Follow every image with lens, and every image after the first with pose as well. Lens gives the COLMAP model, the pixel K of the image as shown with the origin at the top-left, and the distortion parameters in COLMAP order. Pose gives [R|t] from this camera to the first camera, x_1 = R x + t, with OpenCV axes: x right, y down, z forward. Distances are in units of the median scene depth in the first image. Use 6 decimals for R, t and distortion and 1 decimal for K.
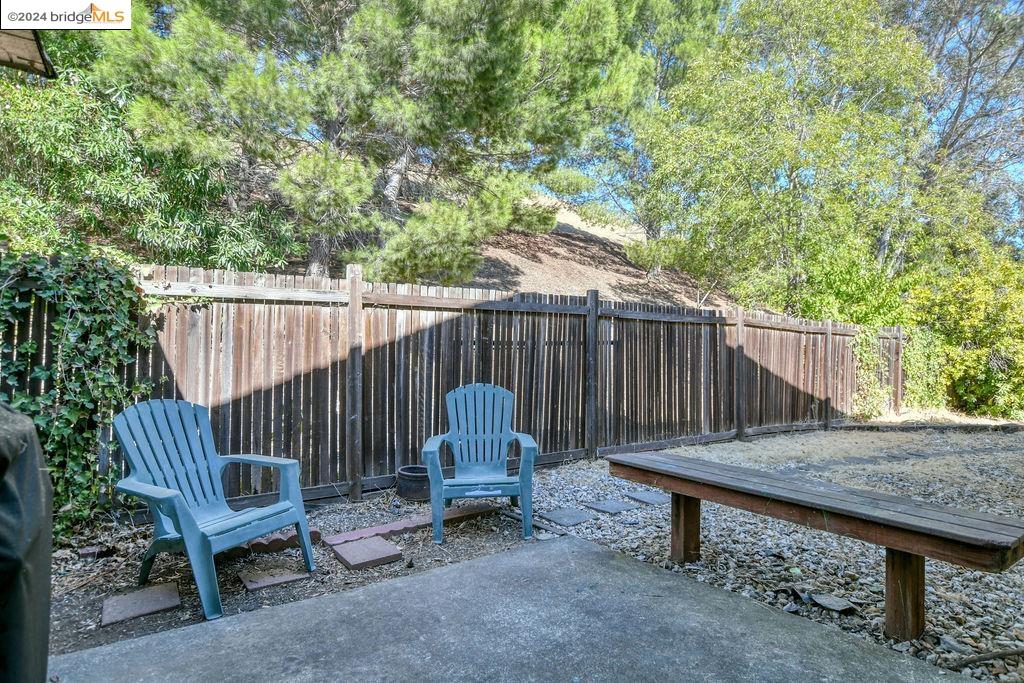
lens RADIAL K [[551.0, 0, 512.0], [0, 551.0, 341.5], [0, 0, 1]] dist [-0.017498, 0.002326]
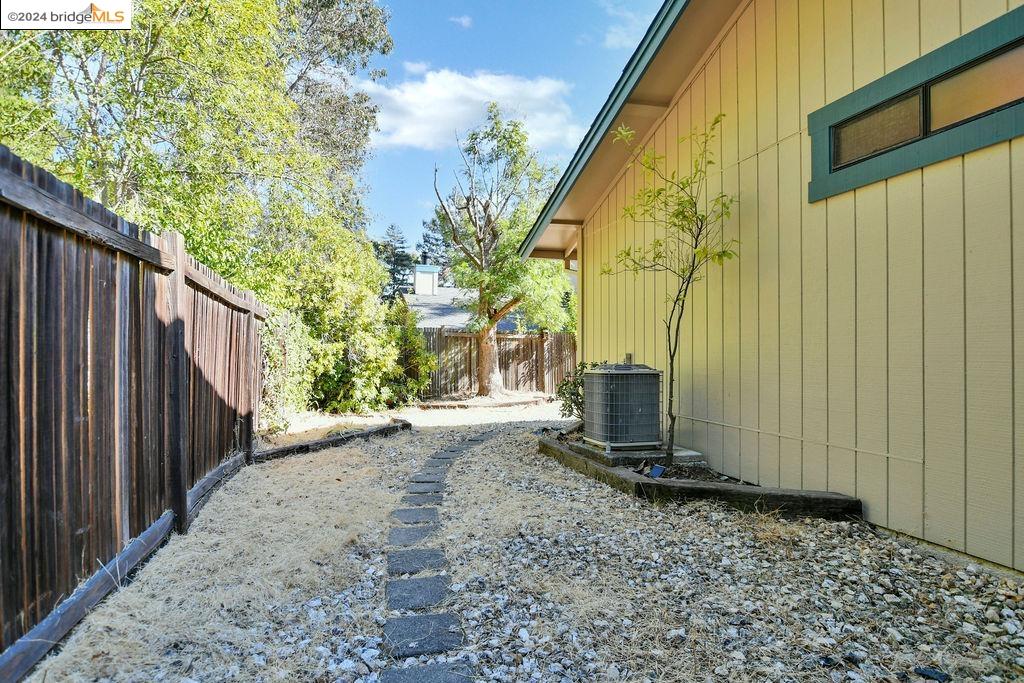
lens RADIAL K [[551.0, 0, 512.0], [0, 551.0, 341.5], [0, 0, 1]] dist [-0.017498, 0.002326]
pose [[0.312349, 0.013881, 0.949866, 0.071222], [-0.011809, 0.999873, -0.010728, 0.025844], [-0.949894, -0.007866, 0.312473, 0.573179]]
